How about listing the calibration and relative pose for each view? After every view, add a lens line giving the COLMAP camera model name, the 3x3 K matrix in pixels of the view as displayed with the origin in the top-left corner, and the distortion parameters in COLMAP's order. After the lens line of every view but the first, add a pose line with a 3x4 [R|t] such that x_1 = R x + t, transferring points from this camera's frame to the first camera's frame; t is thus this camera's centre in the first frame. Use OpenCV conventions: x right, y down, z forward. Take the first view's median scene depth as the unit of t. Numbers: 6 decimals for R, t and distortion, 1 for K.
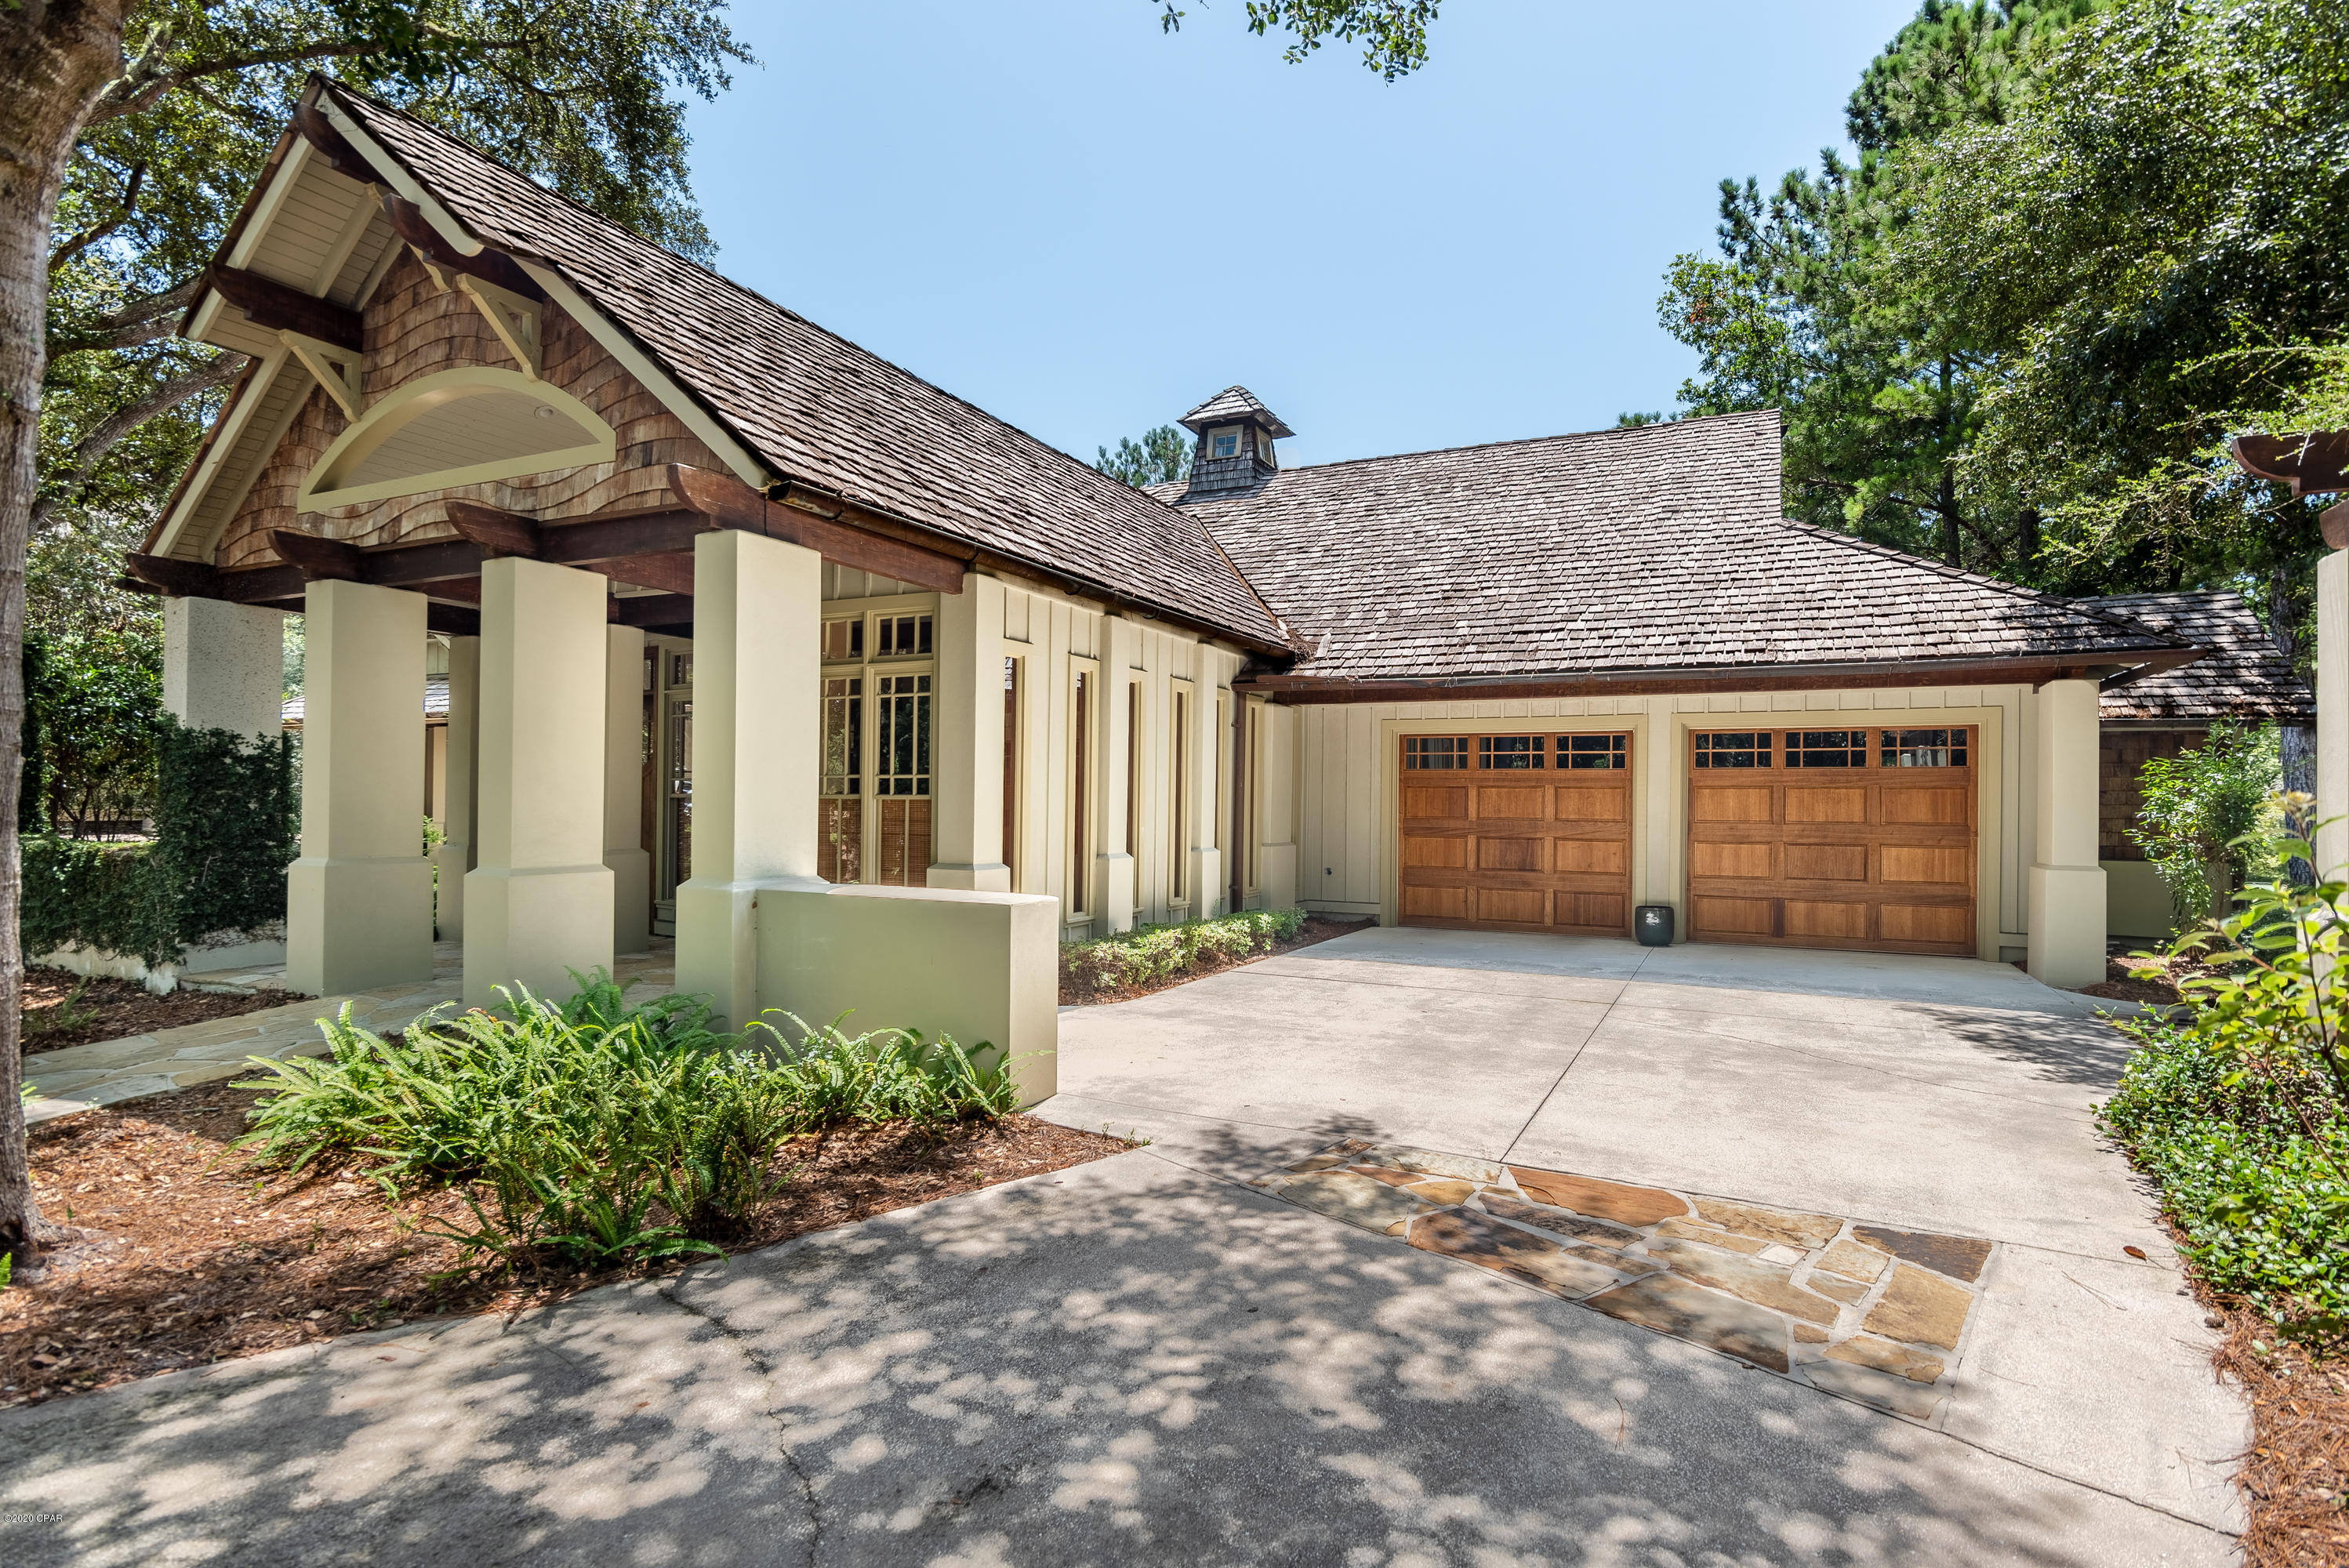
lens RADIAL K [[1185.2, 0, 1174.5], [0, 1185.2, 784.0], [0, 0, 1]] dist [0.002918, 0.000075]
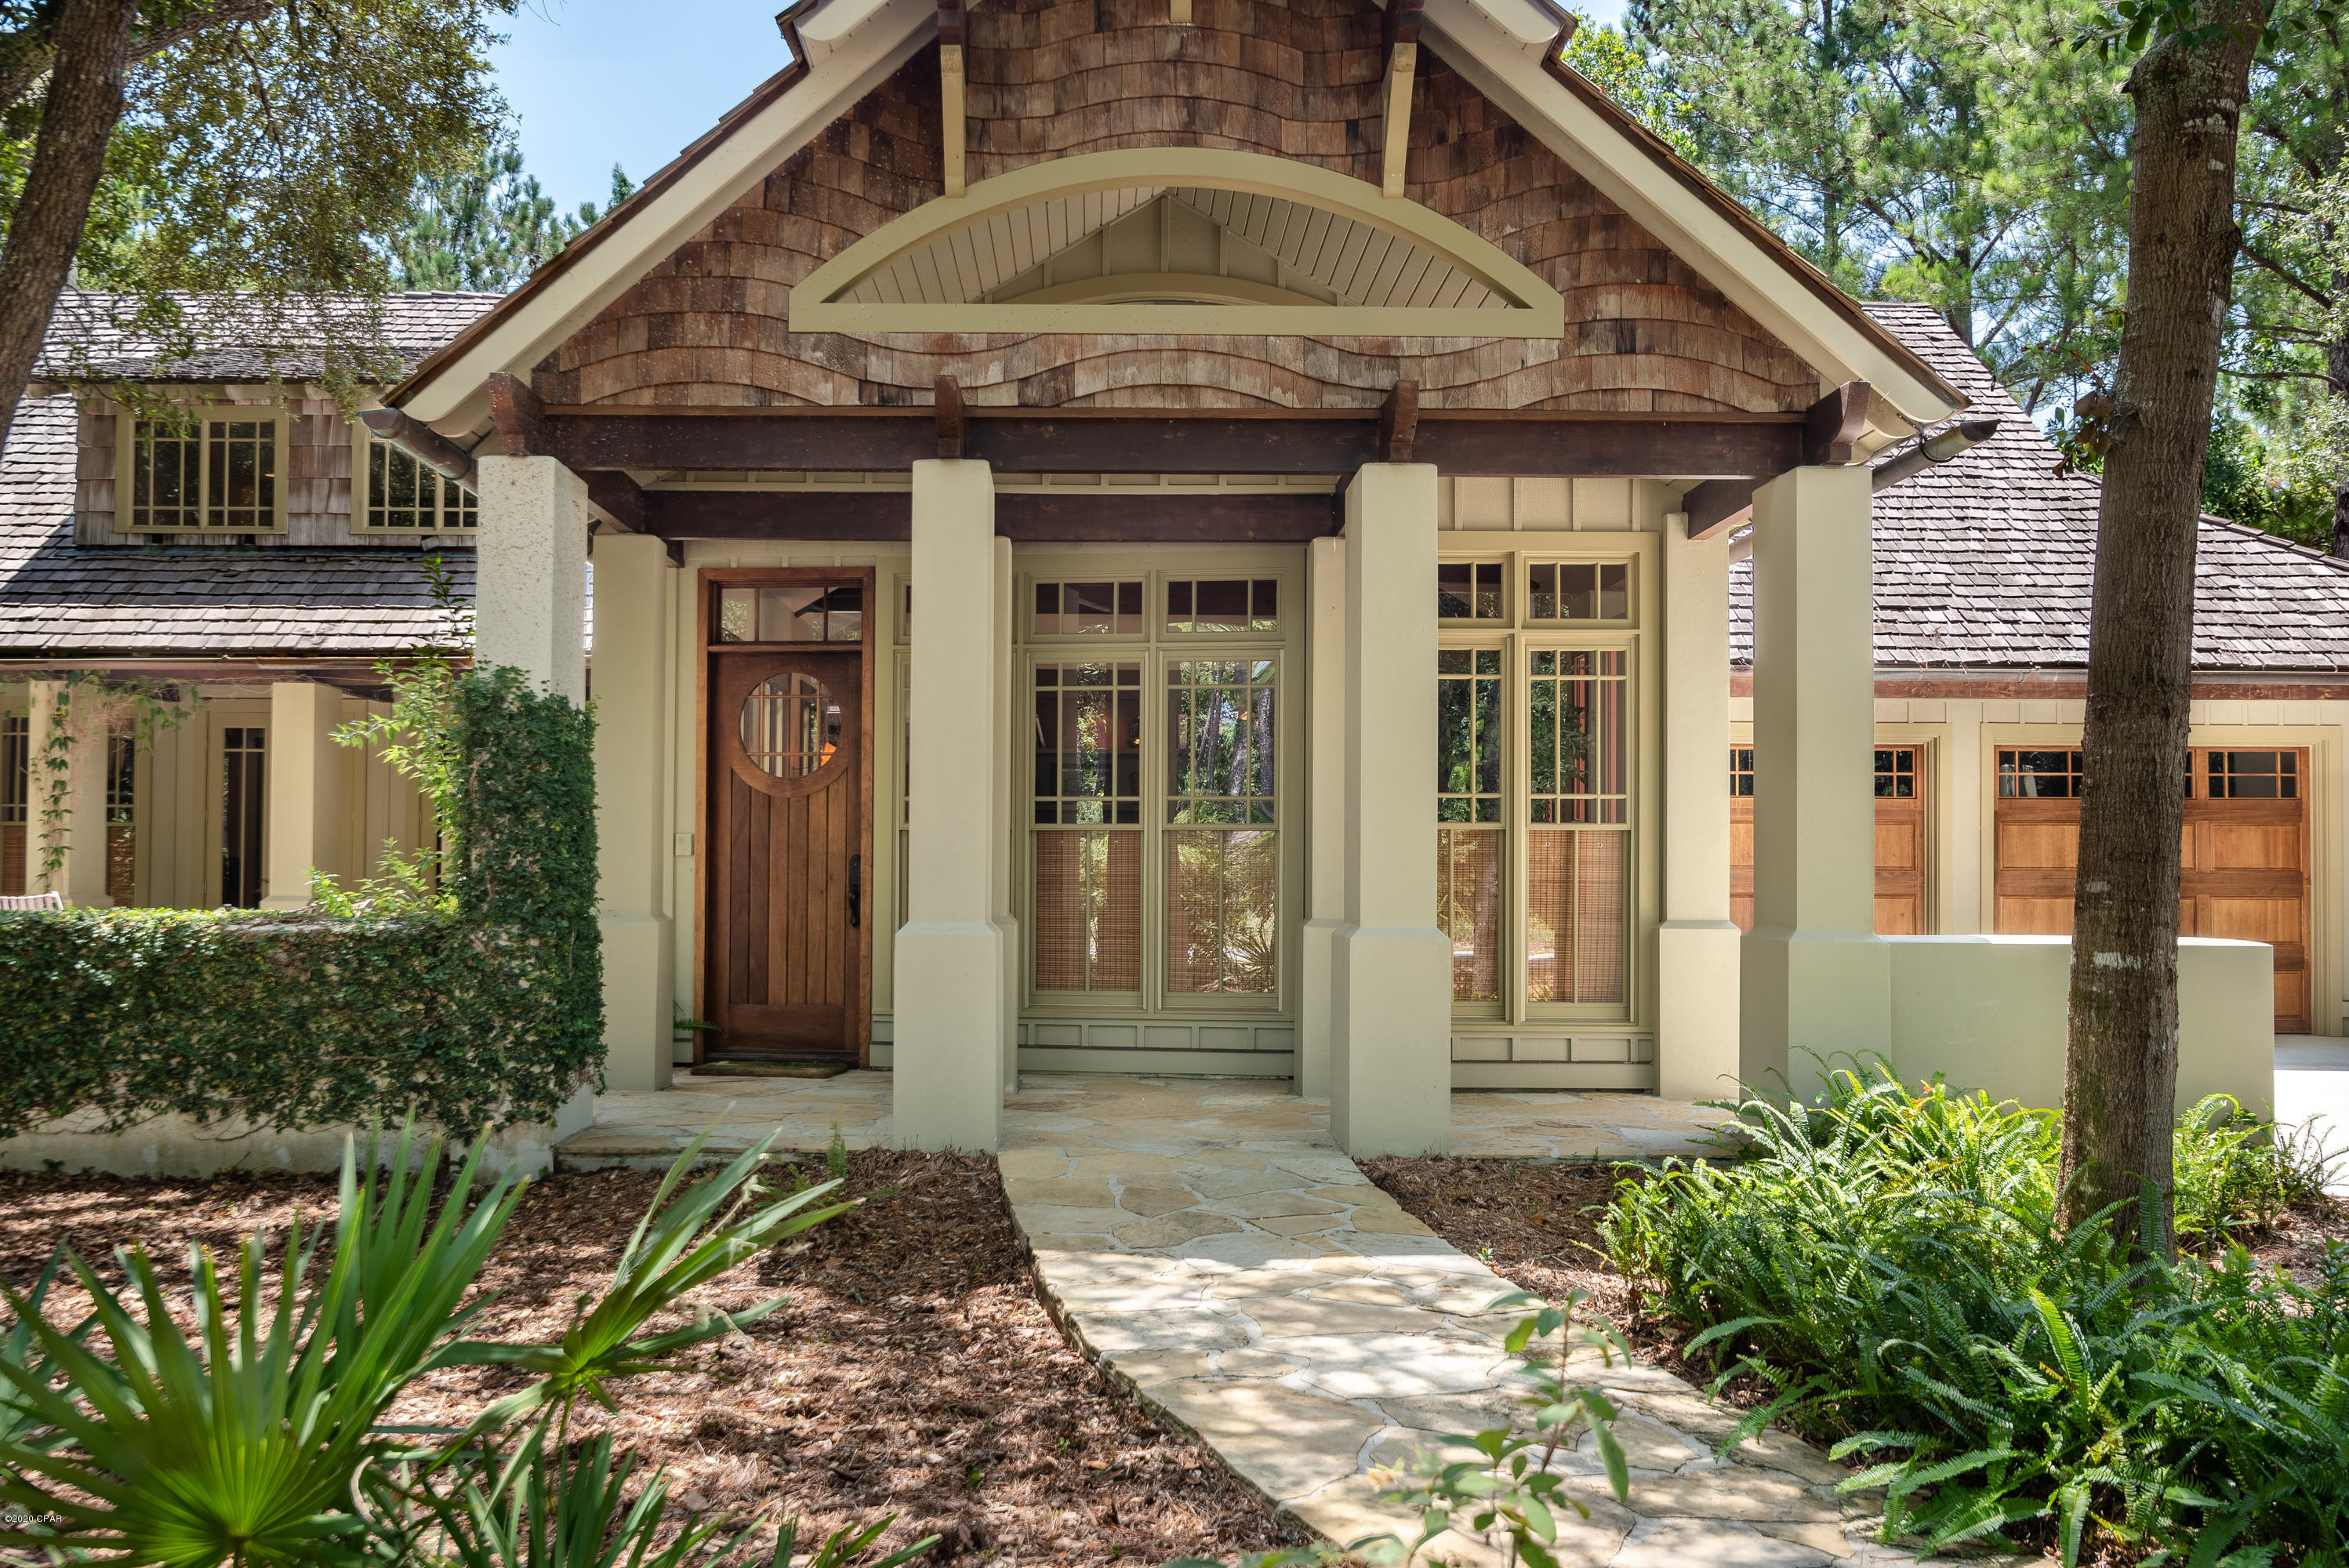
lens RADIAL K [[2327.9, 0, 1174.5], [0, 2327.9, 784.0], [0, 0, 1]] dist [0.000143, -0.002683]
pose [[0.886949, 0.011917, 0.461713, -1.052686], [-0.003016, 0.999795, -0.020011, 0.014119], [-0.461857, 0.016356, 0.886804, -0.084093]]
